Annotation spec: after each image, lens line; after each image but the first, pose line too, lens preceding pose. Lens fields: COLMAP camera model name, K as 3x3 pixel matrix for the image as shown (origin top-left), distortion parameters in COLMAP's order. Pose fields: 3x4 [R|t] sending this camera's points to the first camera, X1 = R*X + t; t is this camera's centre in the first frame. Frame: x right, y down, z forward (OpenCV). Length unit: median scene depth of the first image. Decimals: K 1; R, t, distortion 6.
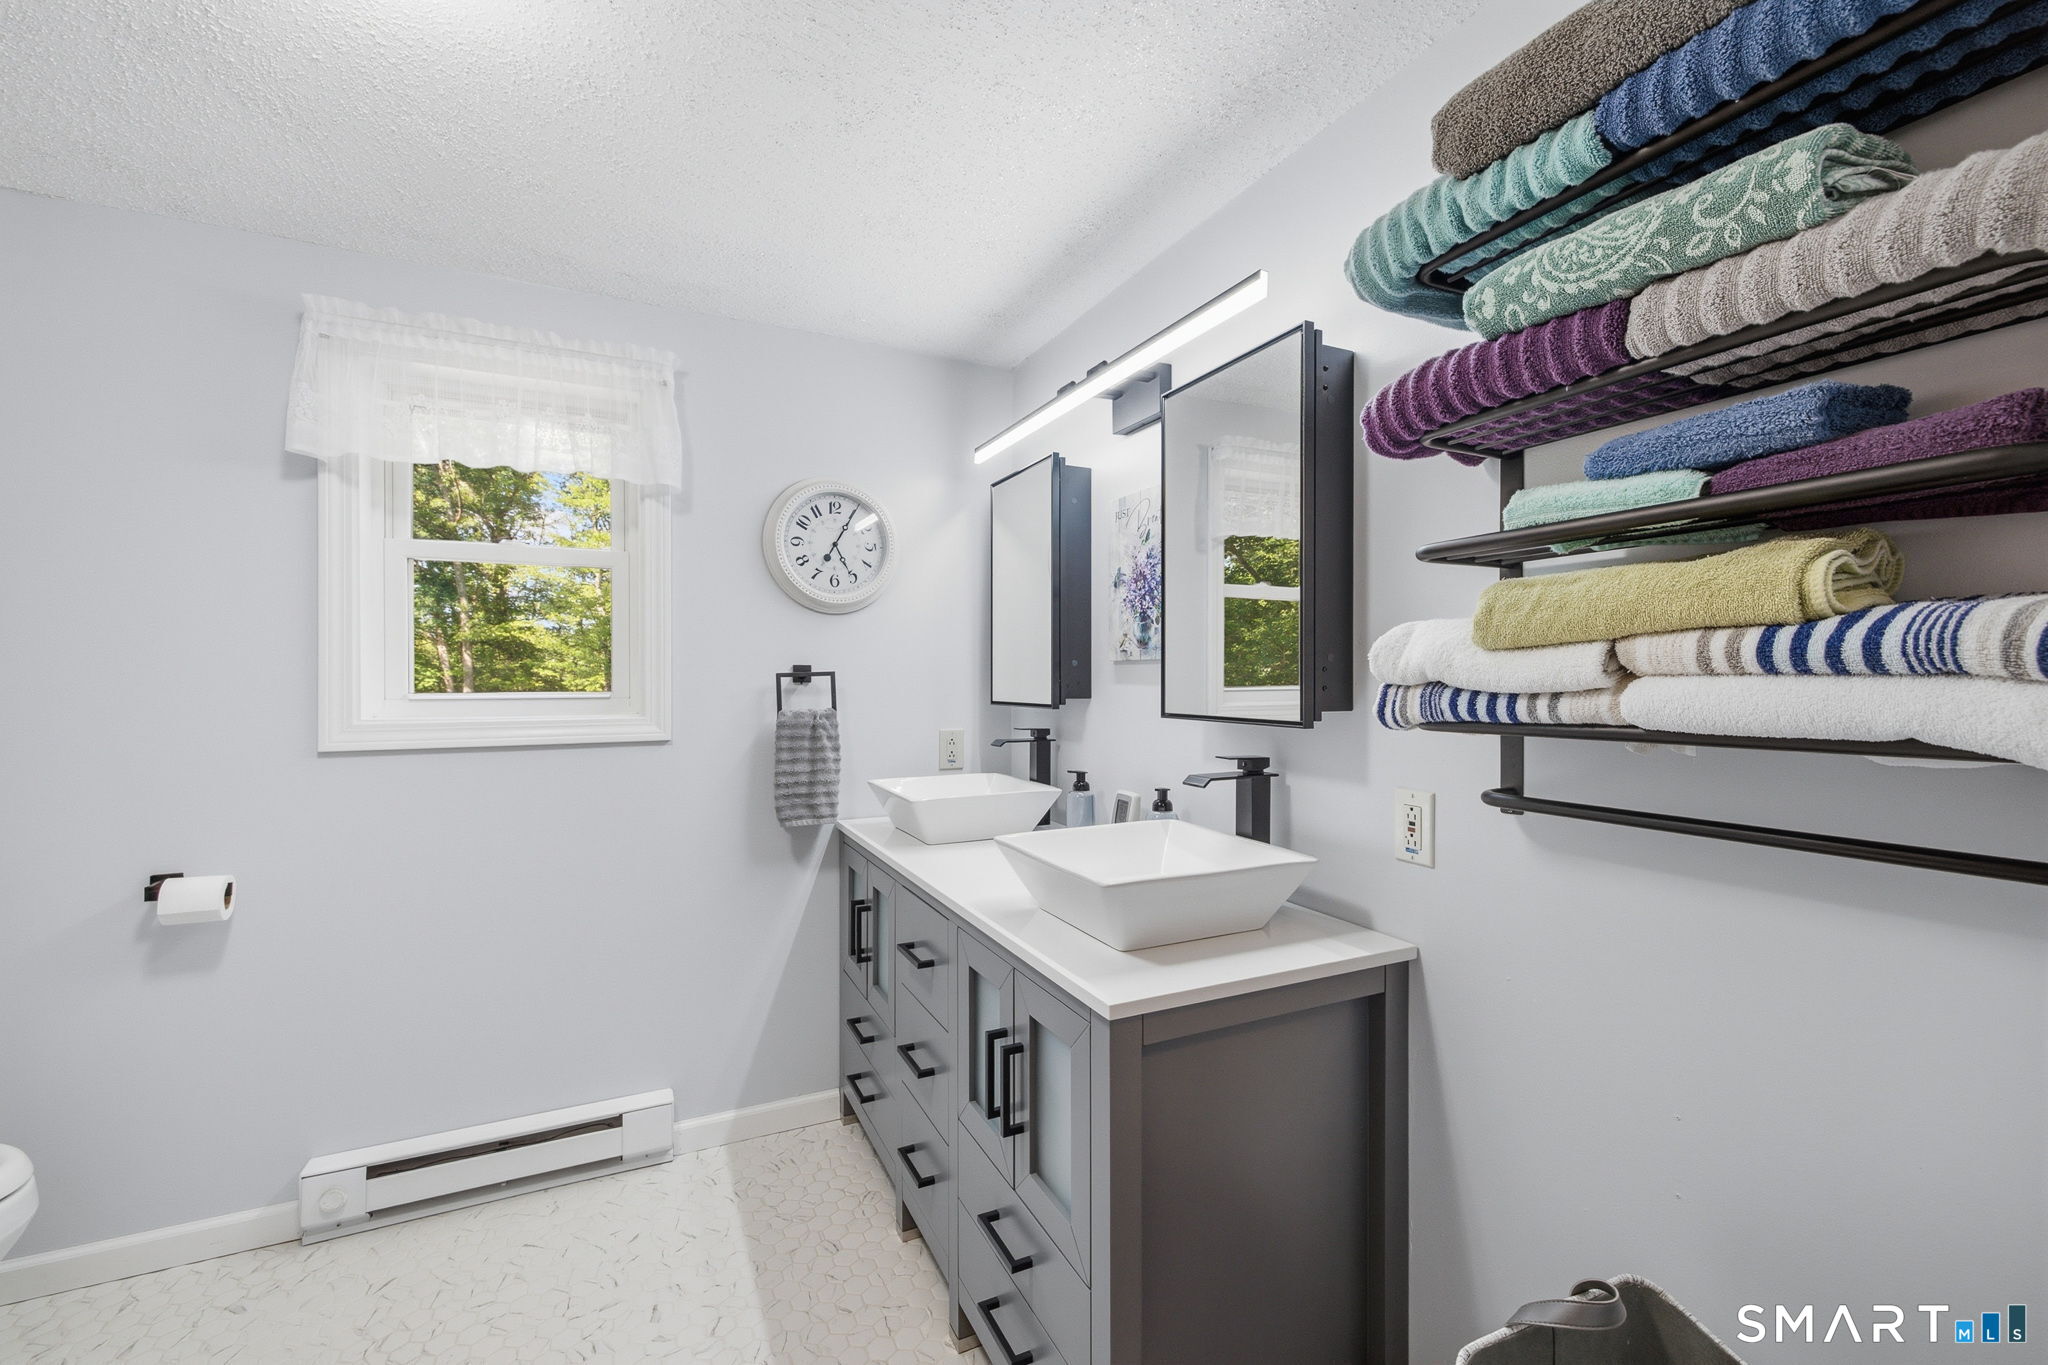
lens RADIAL K [[855.7, 0, 1027.4], [0, 855.7, 679.3], [0, 0, 1]] dist [0.001934, -0.000503]
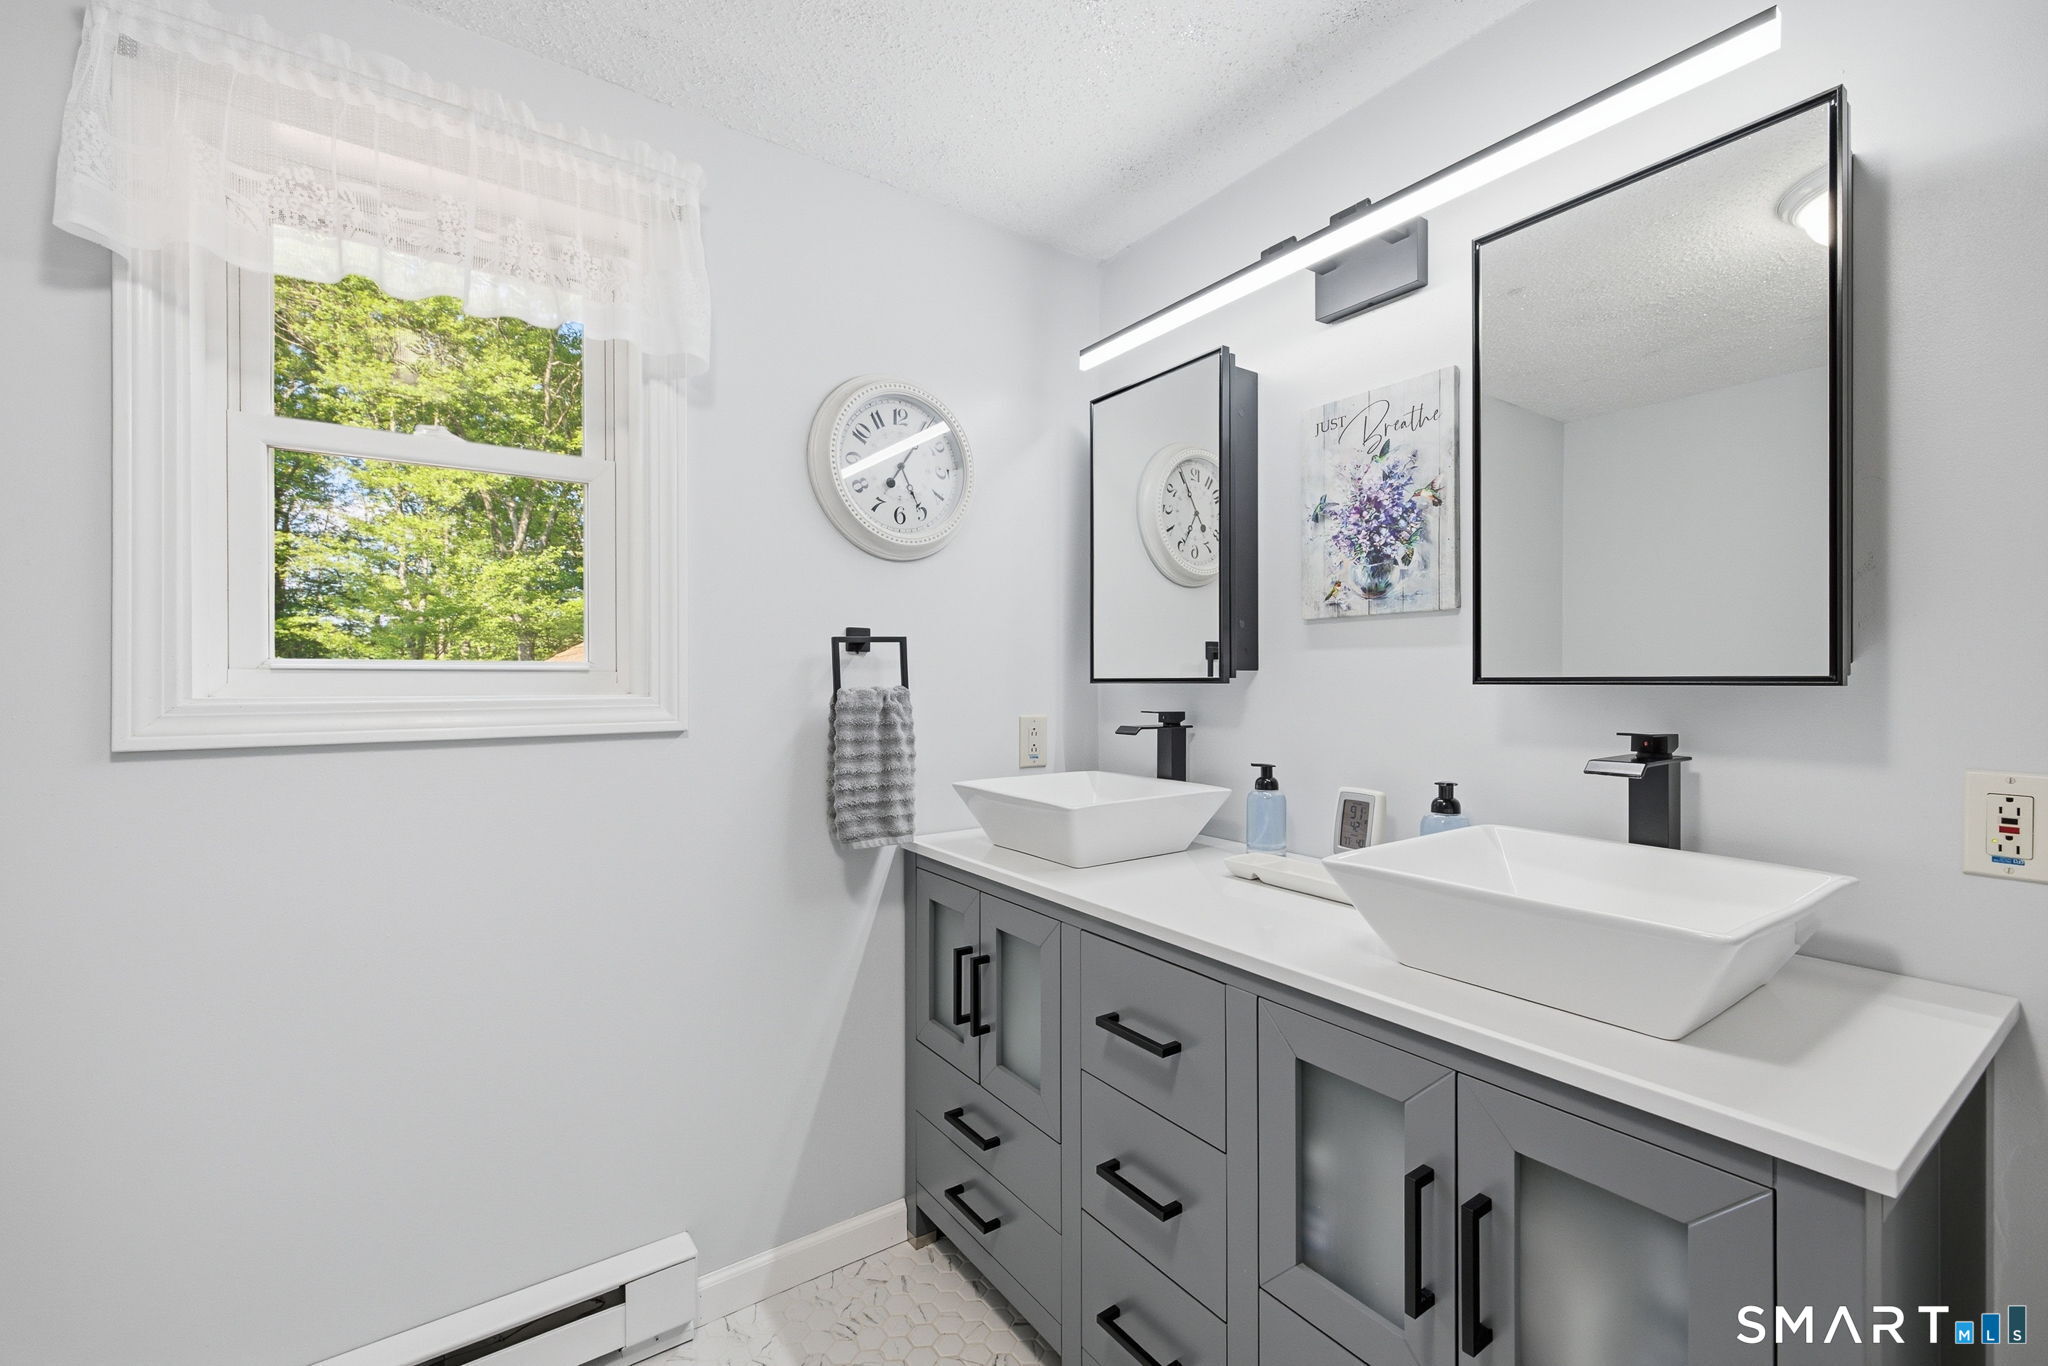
lens RADIAL K [[855.7, 0, 1014.9], [0, 855.7, 681.2], [0, 0, 1]] dist [0.001934, -0.000503]
pose [[0.986369, -0.001085, 0.164546, -0.285254], [0.001713, 0.999992, -0.003676, 0.036545], [-0.164541, 0.003908, 0.986362, 0.287688]]
